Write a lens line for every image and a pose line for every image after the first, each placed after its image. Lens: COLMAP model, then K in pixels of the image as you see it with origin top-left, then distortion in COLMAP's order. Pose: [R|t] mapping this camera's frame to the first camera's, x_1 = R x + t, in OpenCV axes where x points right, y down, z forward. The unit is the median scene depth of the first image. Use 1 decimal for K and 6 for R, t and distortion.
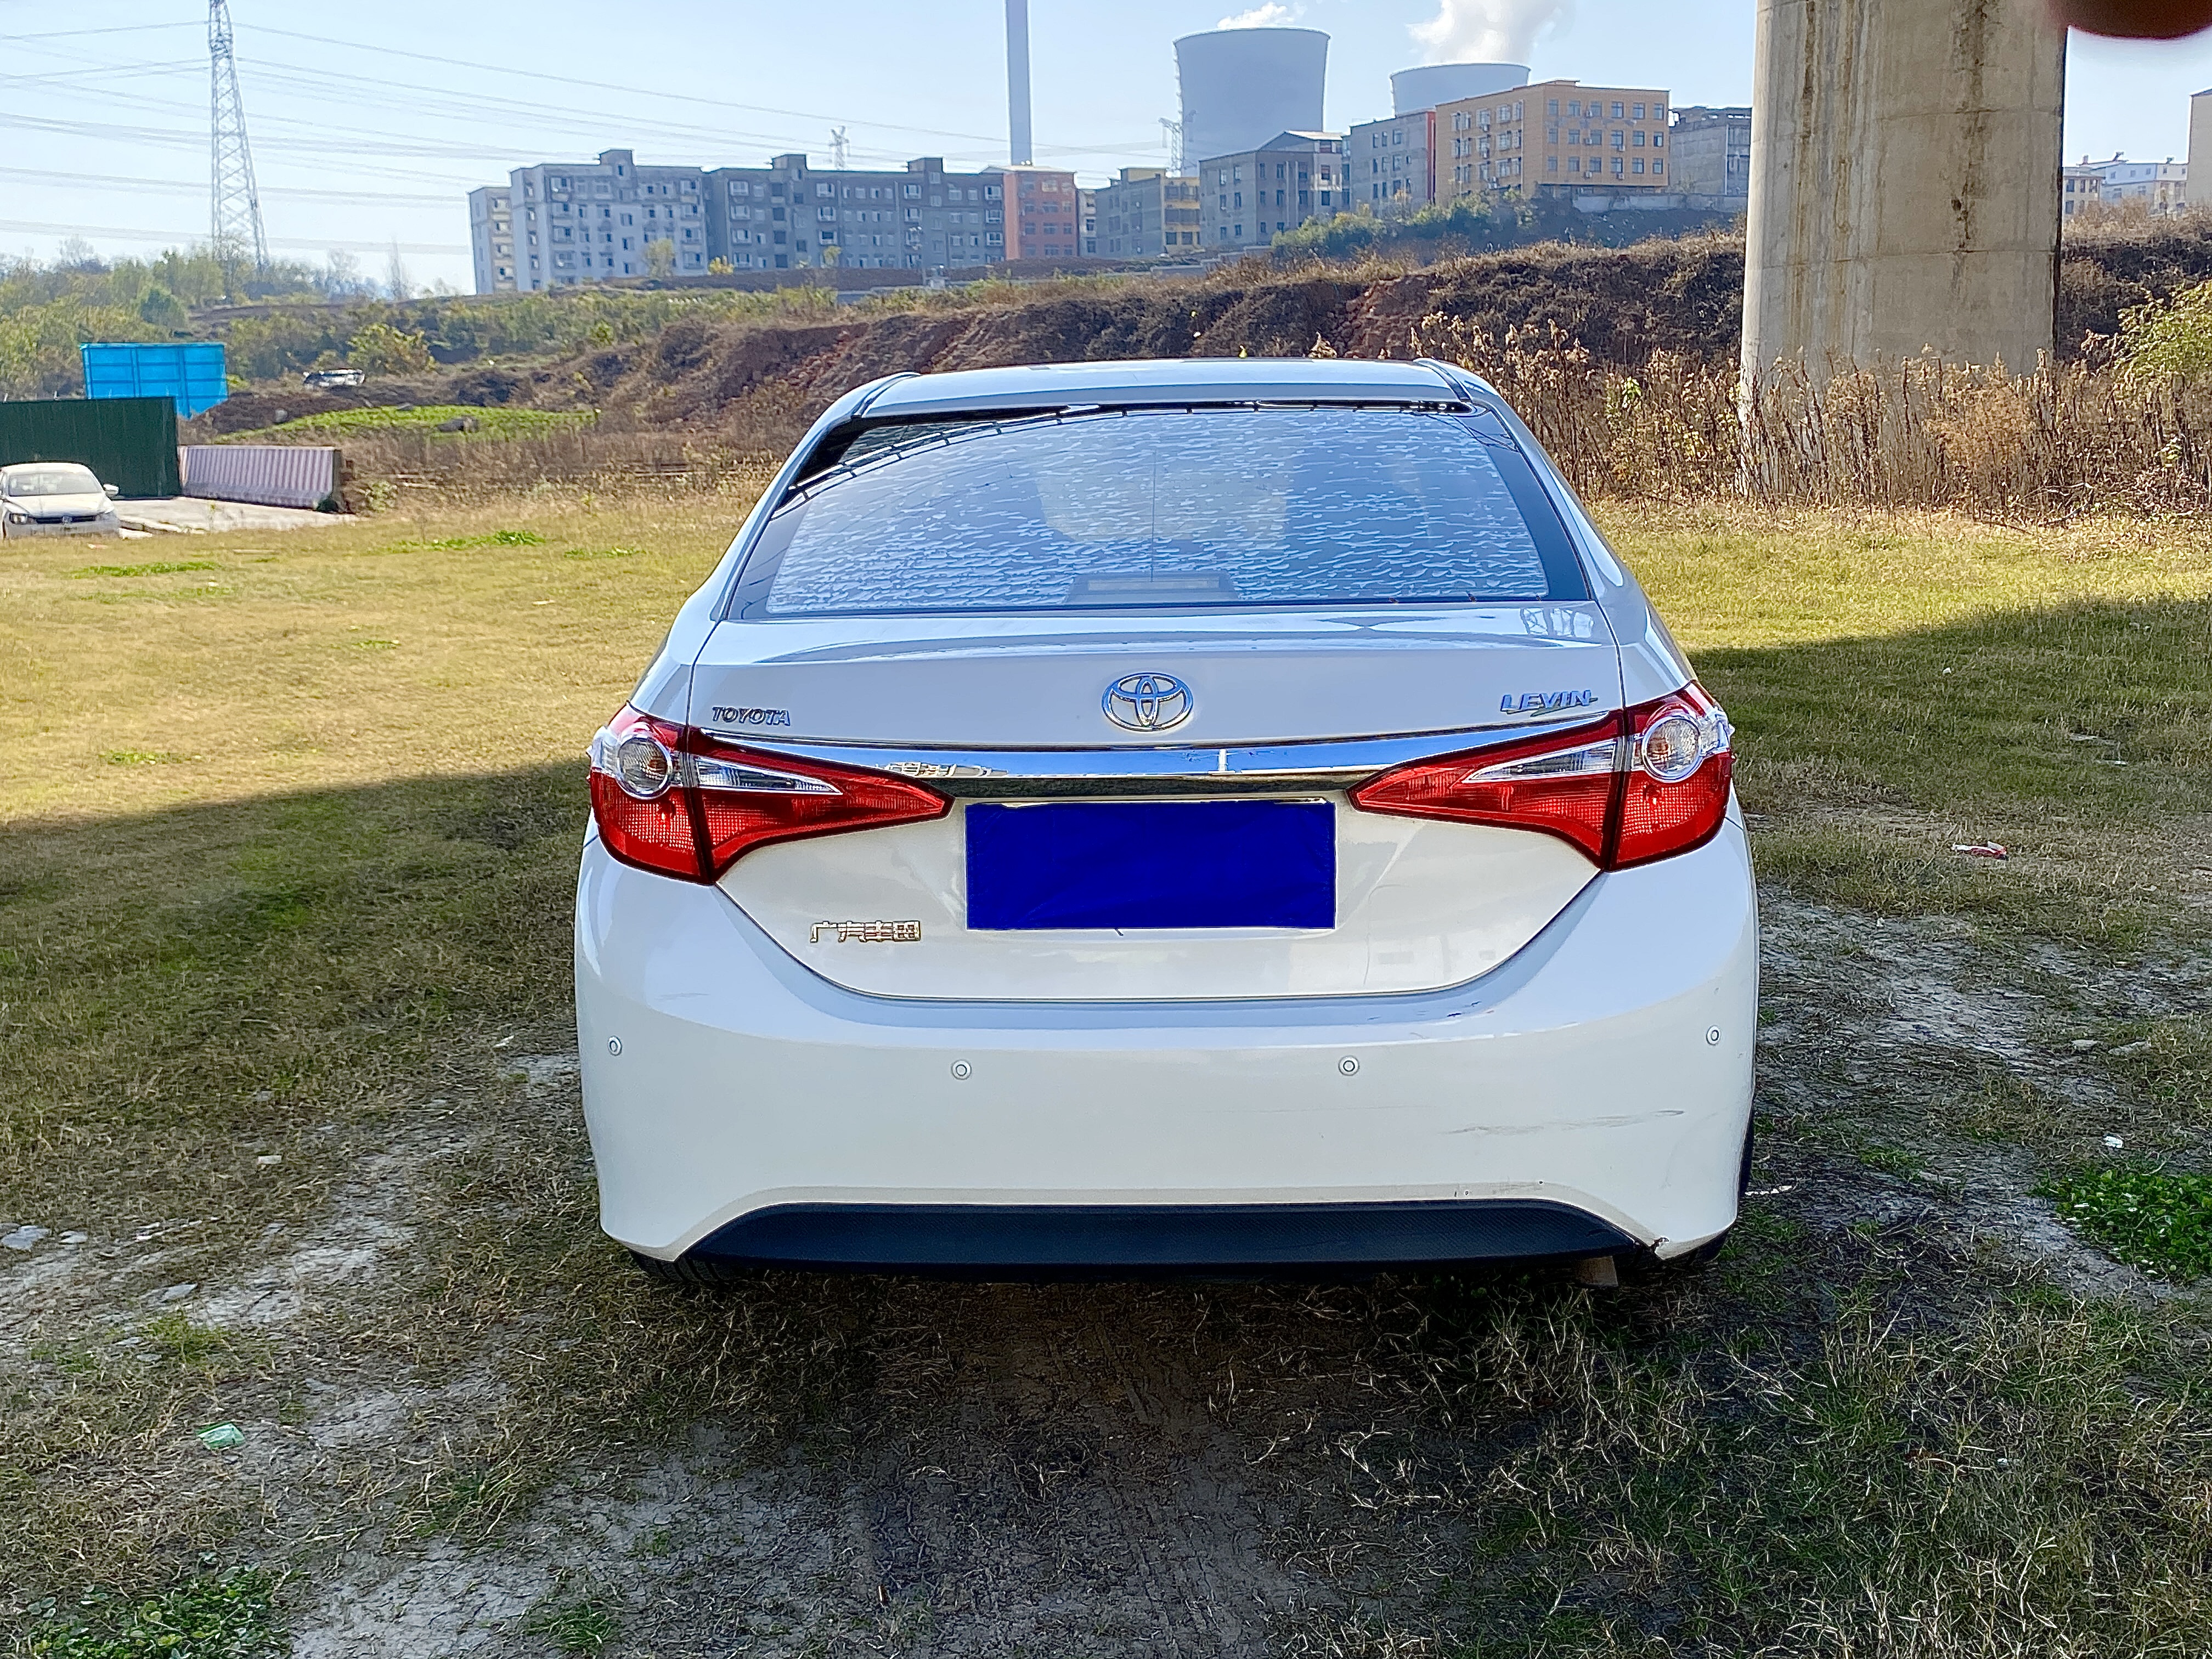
lens RADIAL K [[2379.1, 0, 1109.9], [0, 2379.1, 825.0], [0, 0, 1]] dist [0.019356, 0.000000]
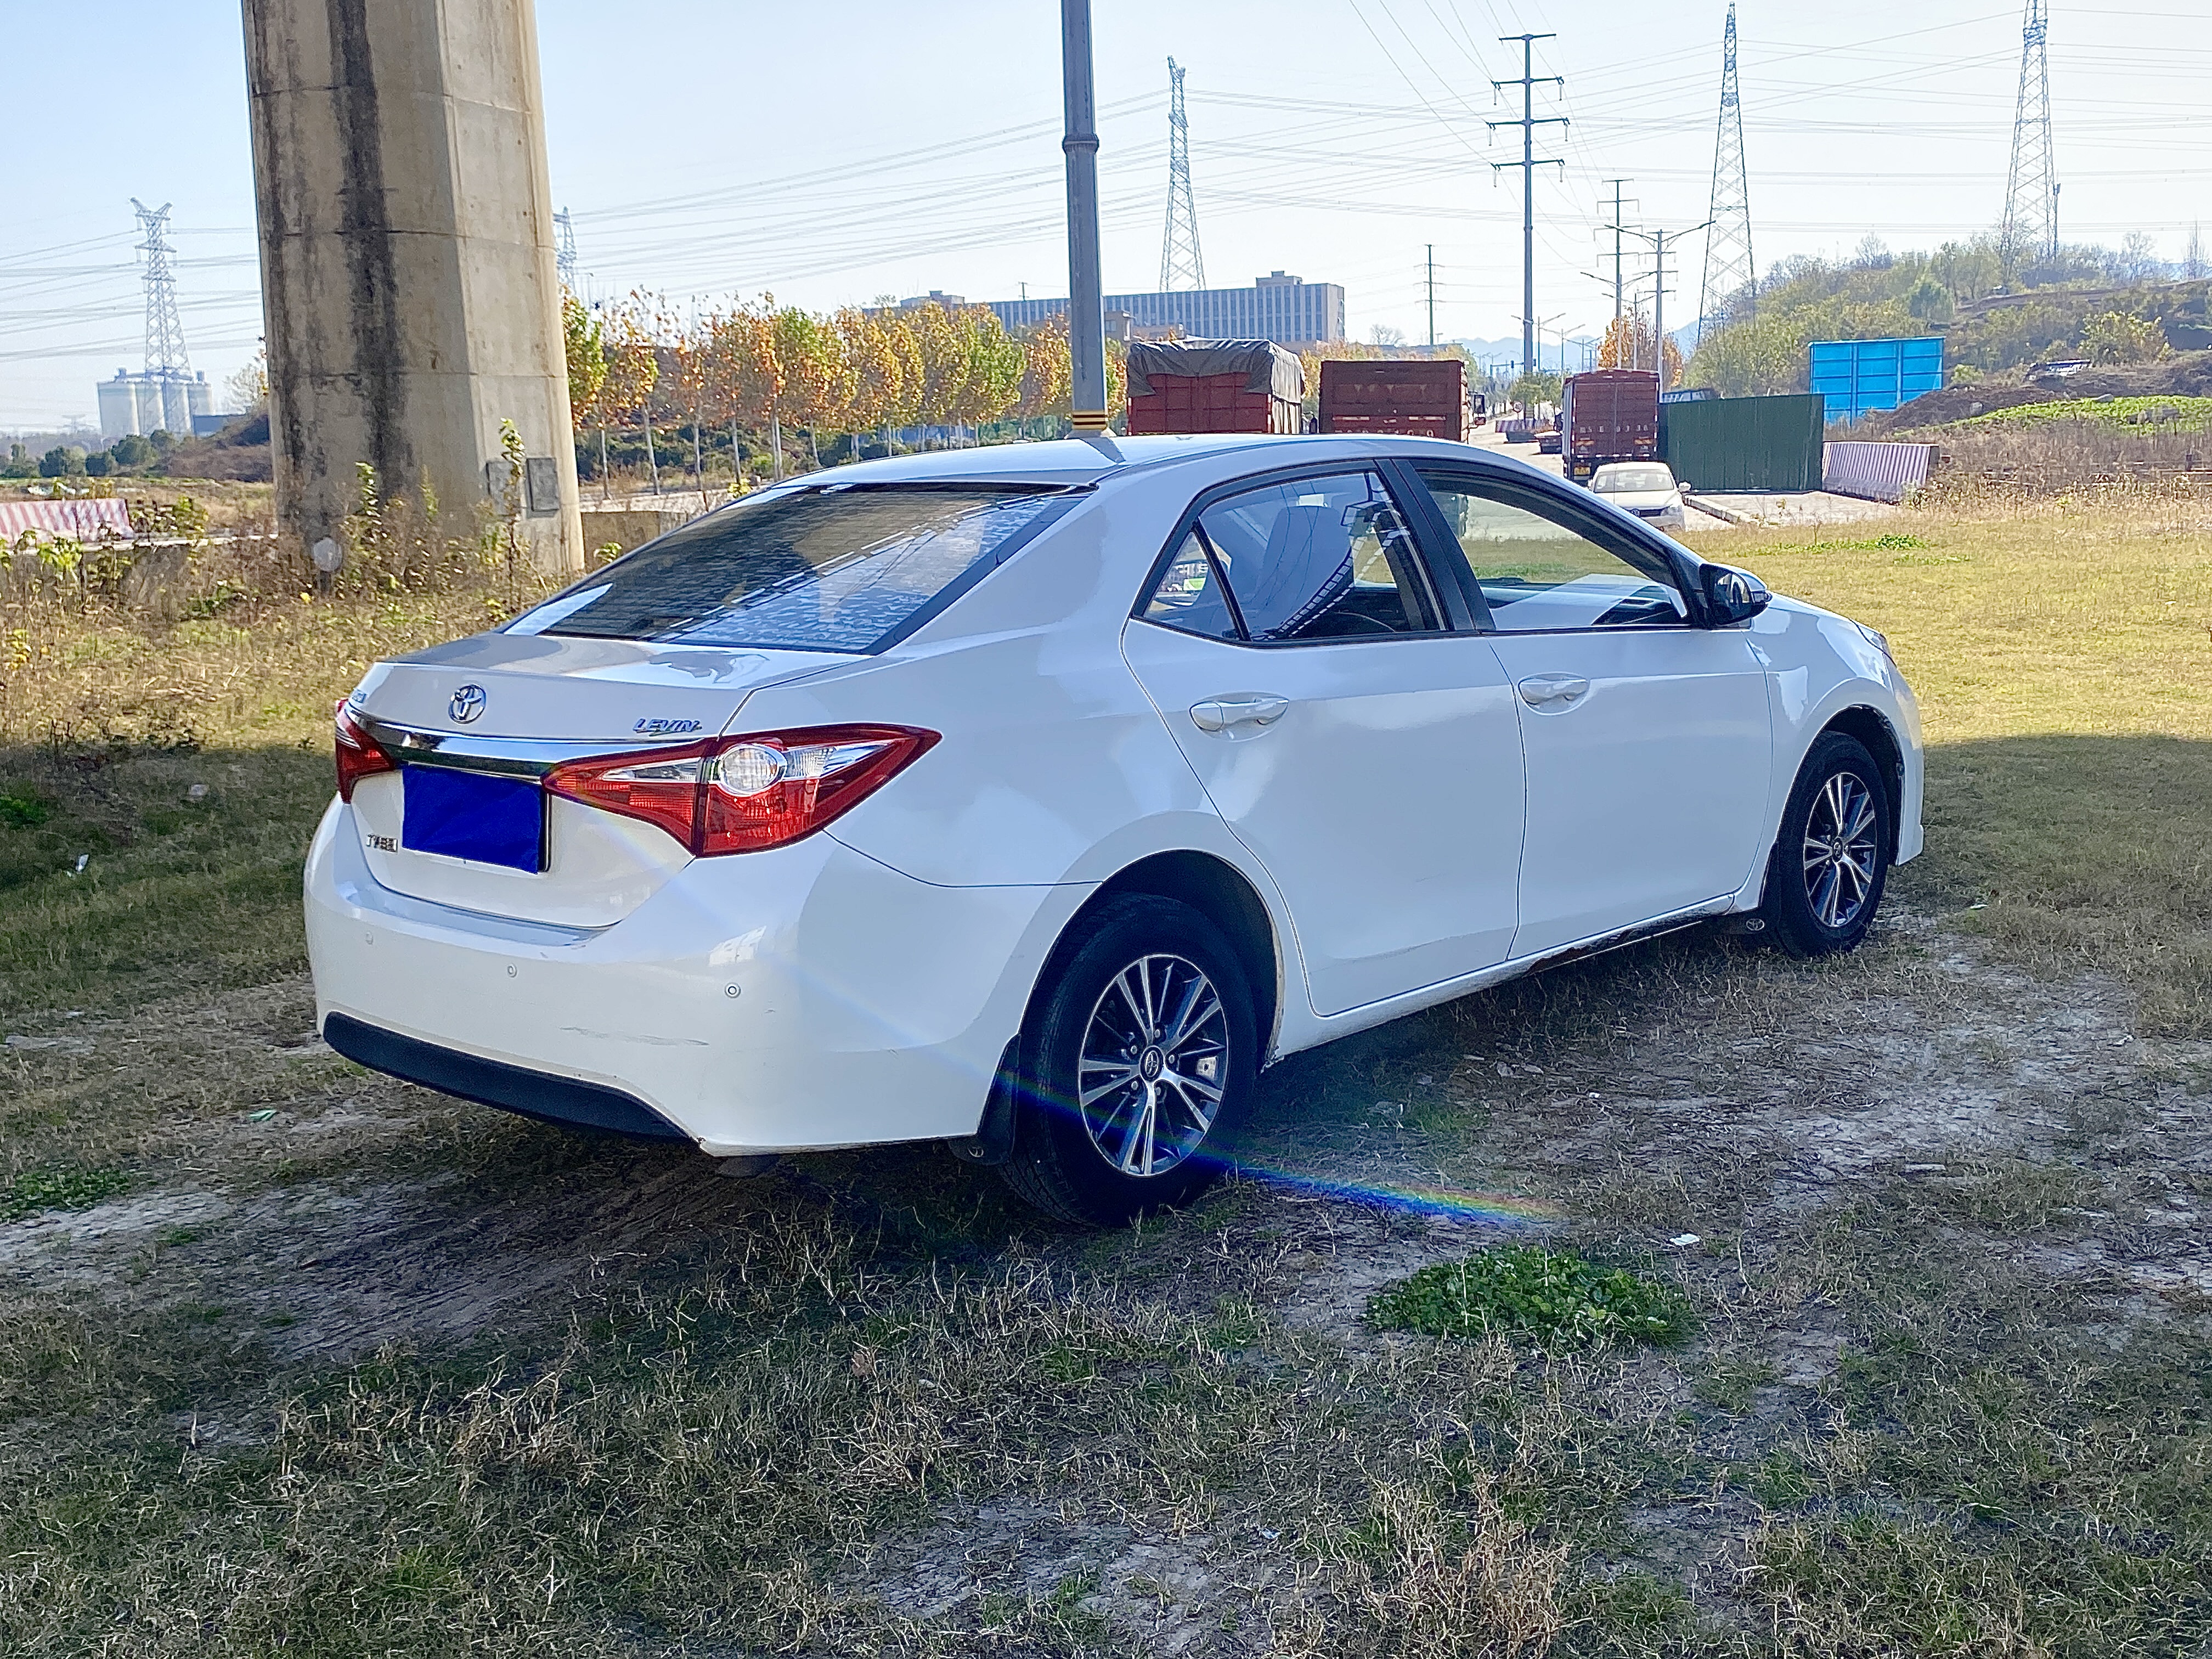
lens RADIAL K [[2379.1, 0, 1090.0], [0, 2379.1, 819.8], [0, 0, 1]] dist [0.019356, 0.000000]
pose [[0.759865, 0.103341, -0.641815, 0.150934], [-0.102093, 0.994003, 0.039177, -0.009389], [0.642014, 0.035755, 0.765858, 0.014679]]
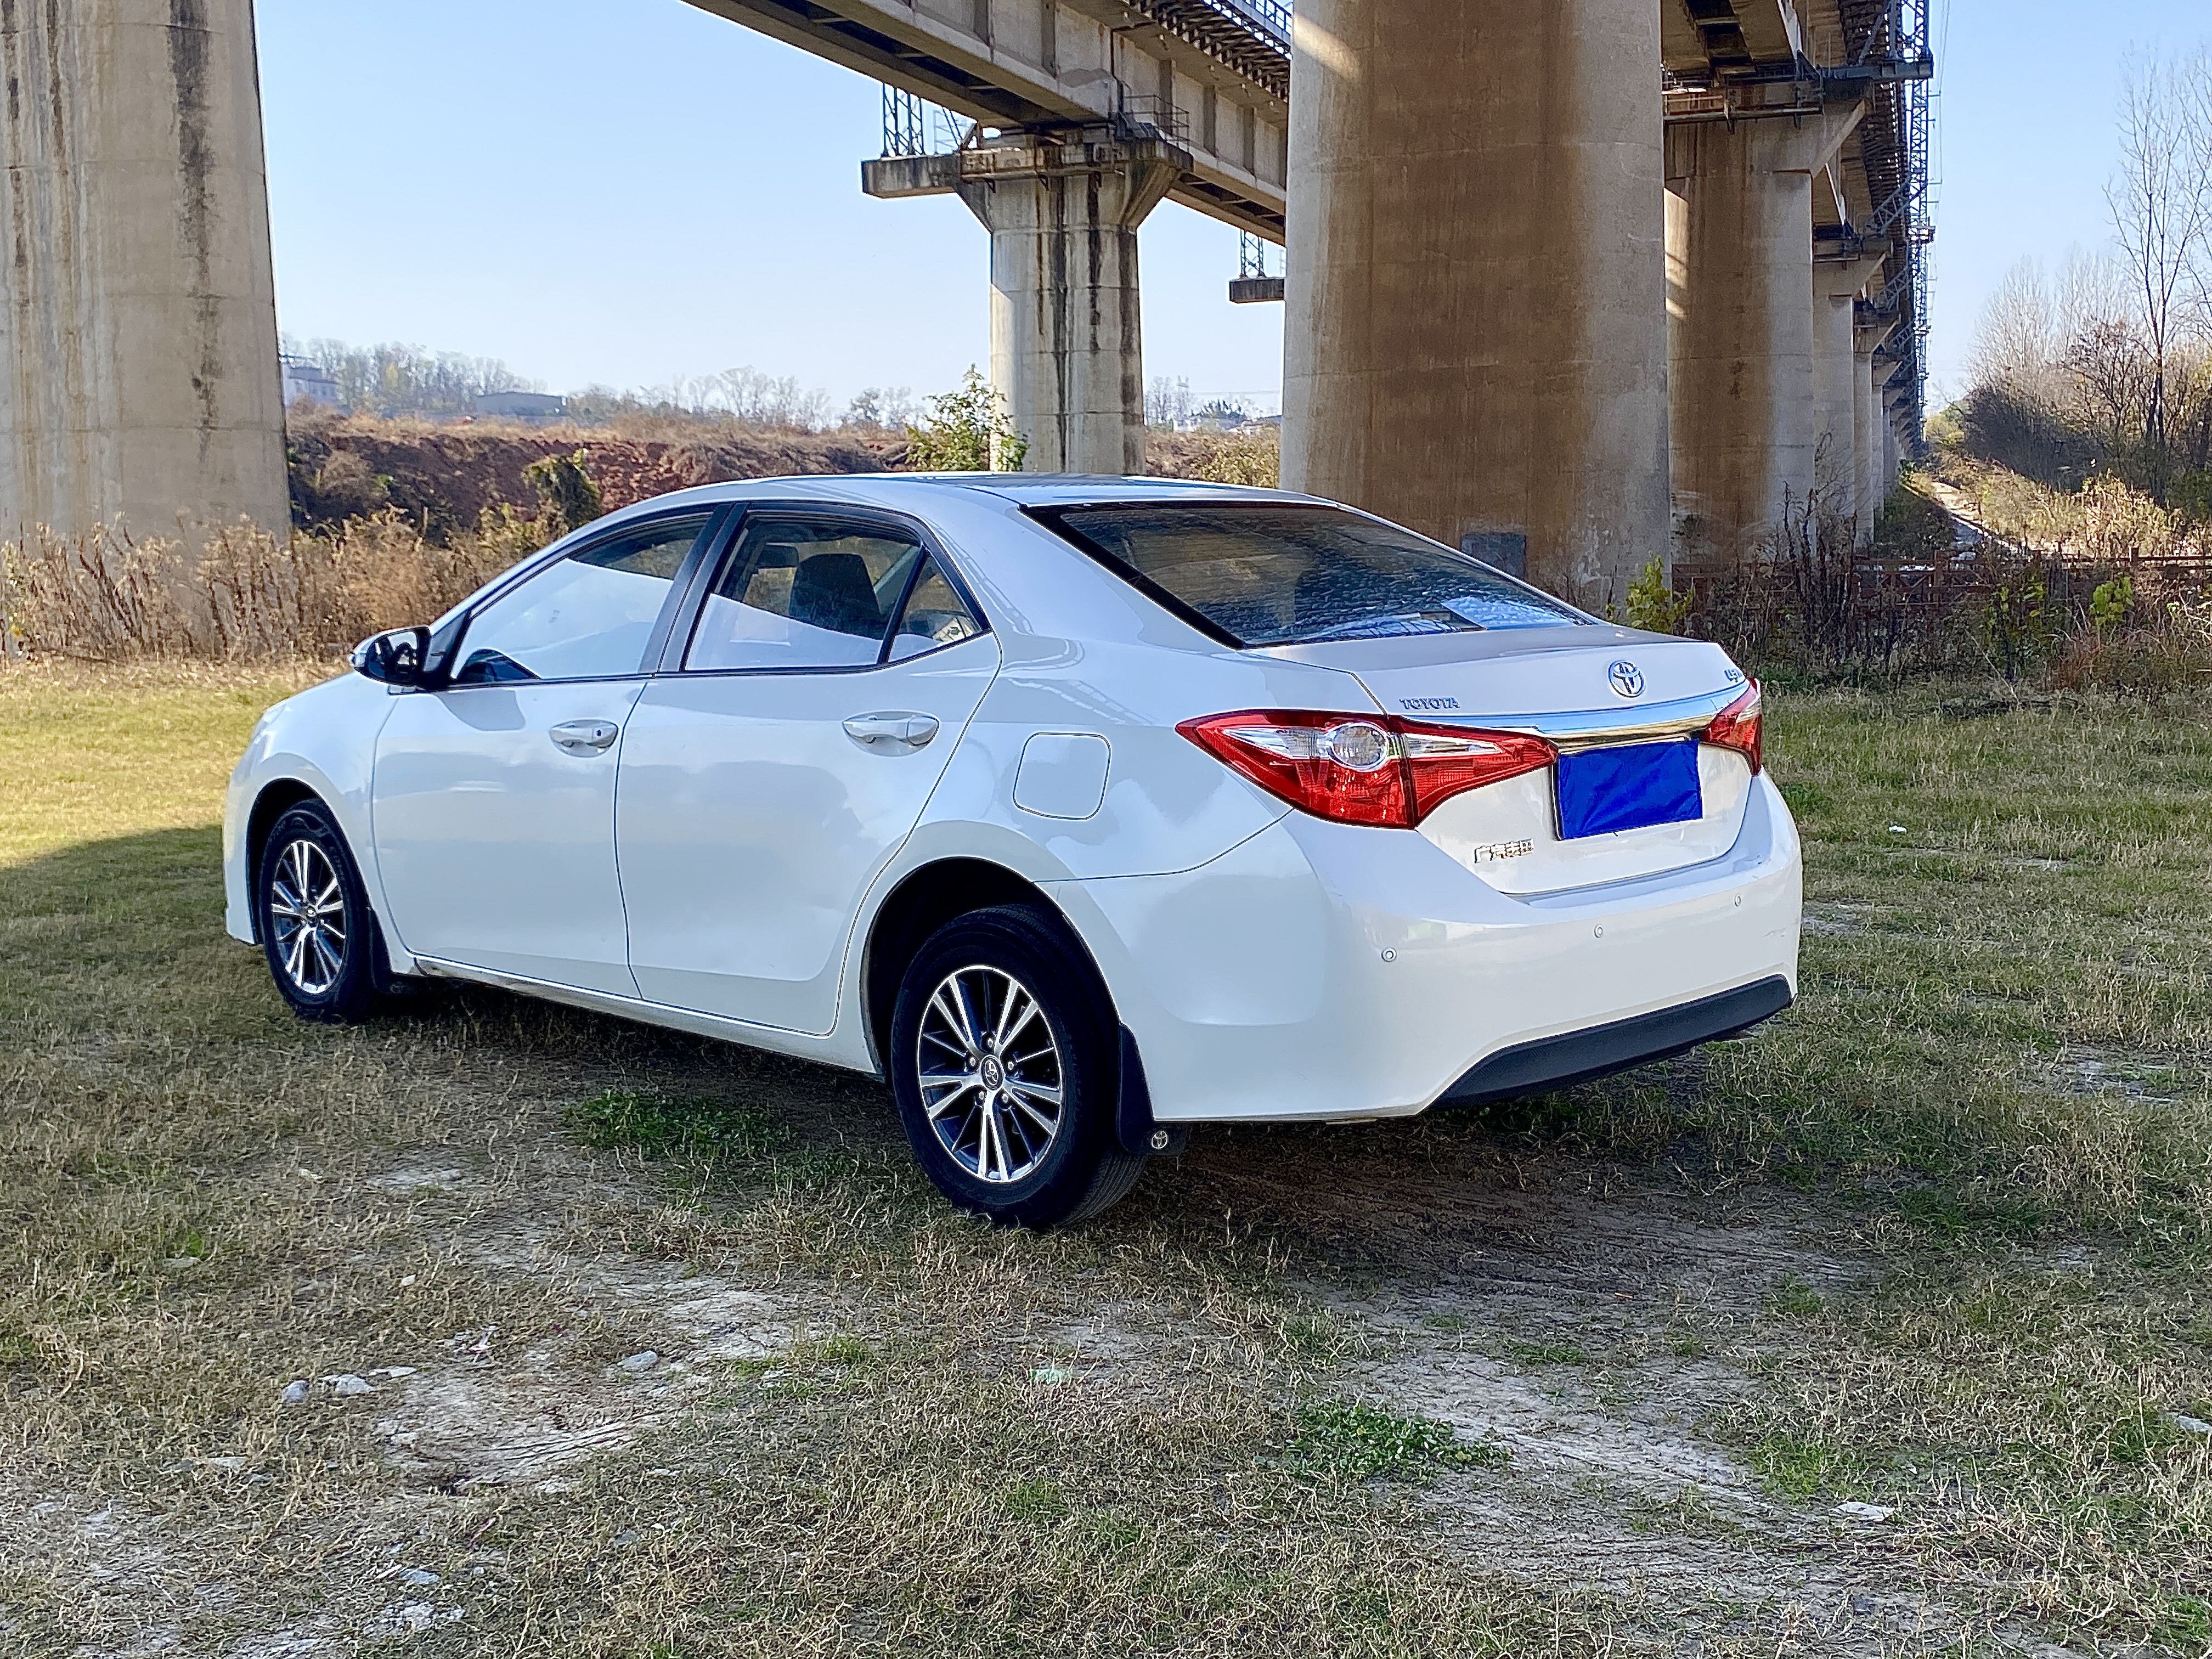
lens RADIAL K [[2379.1, 0, 1102.4], [0, 2379.1, 839.2], [0, 0, 1]] dist [0.019356, 0.000000]
pose [[0.671532, -0.079682, 0.736678, -0.161805], [0.131635, 0.991216, -0.012780, 0.003034], [-0.729189, 0.105555, 0.676122, 0.027371]]
